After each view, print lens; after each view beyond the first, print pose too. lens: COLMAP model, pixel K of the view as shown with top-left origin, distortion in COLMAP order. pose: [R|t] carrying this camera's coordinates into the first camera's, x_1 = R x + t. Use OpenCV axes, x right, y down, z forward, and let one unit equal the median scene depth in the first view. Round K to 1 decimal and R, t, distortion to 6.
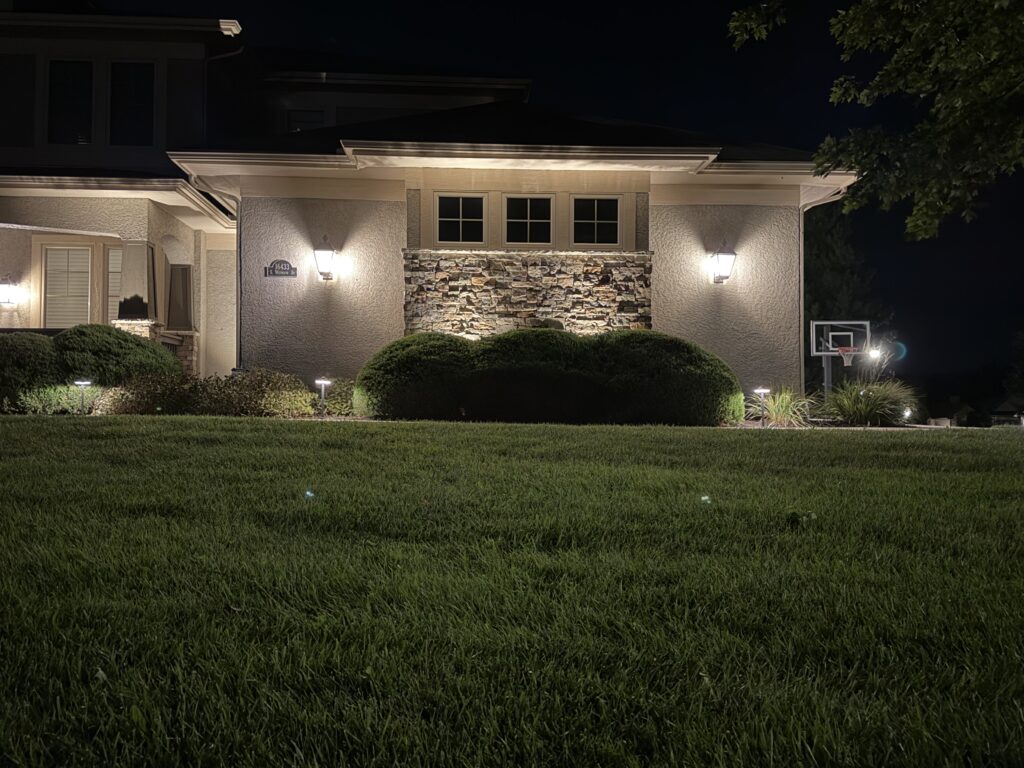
lens RADIAL K [[865.3, 0, 508.6], [0, 865.3, 386.7], [0, 0, 1]] dist [0.177425, -0.330941]
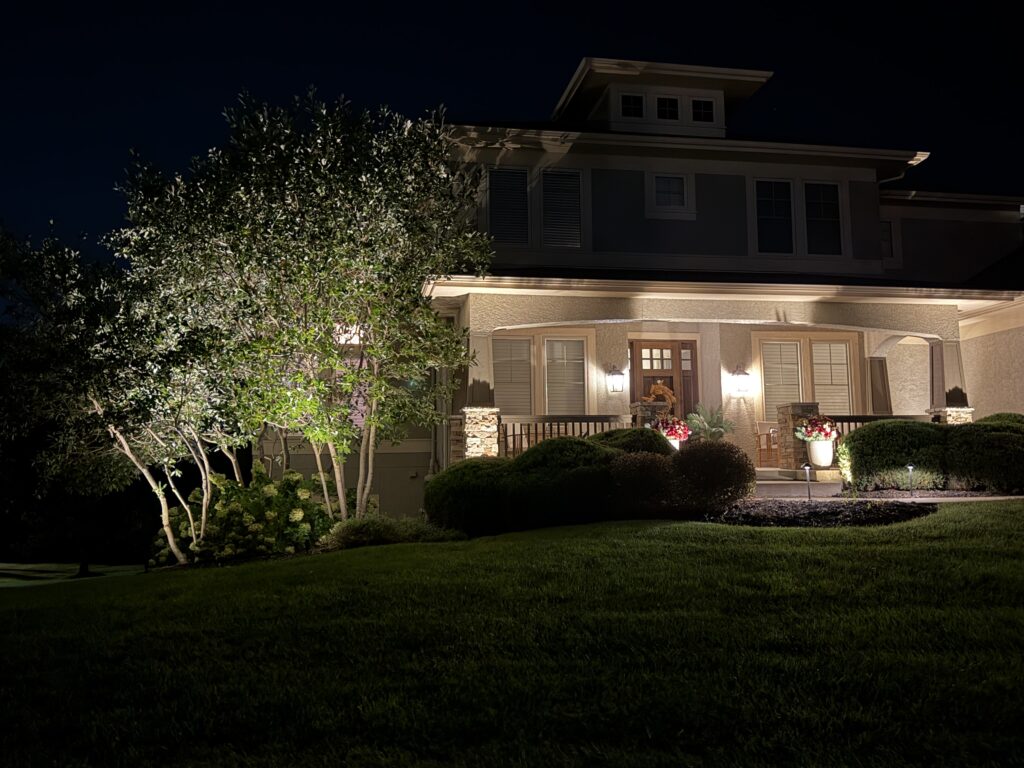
lens RADIAL K [[865.3, 0, 508.6], [0, 865.3, 386.7], [0, 0, 1]] dist [0.177425, -0.330941]
pose [[0.991145, -0.001824, 0.132773, -1.332811], [0.011876, 0.997116, -0.074954, -0.025559], [-0.132254, 0.075867, 0.988308, -0.096788]]
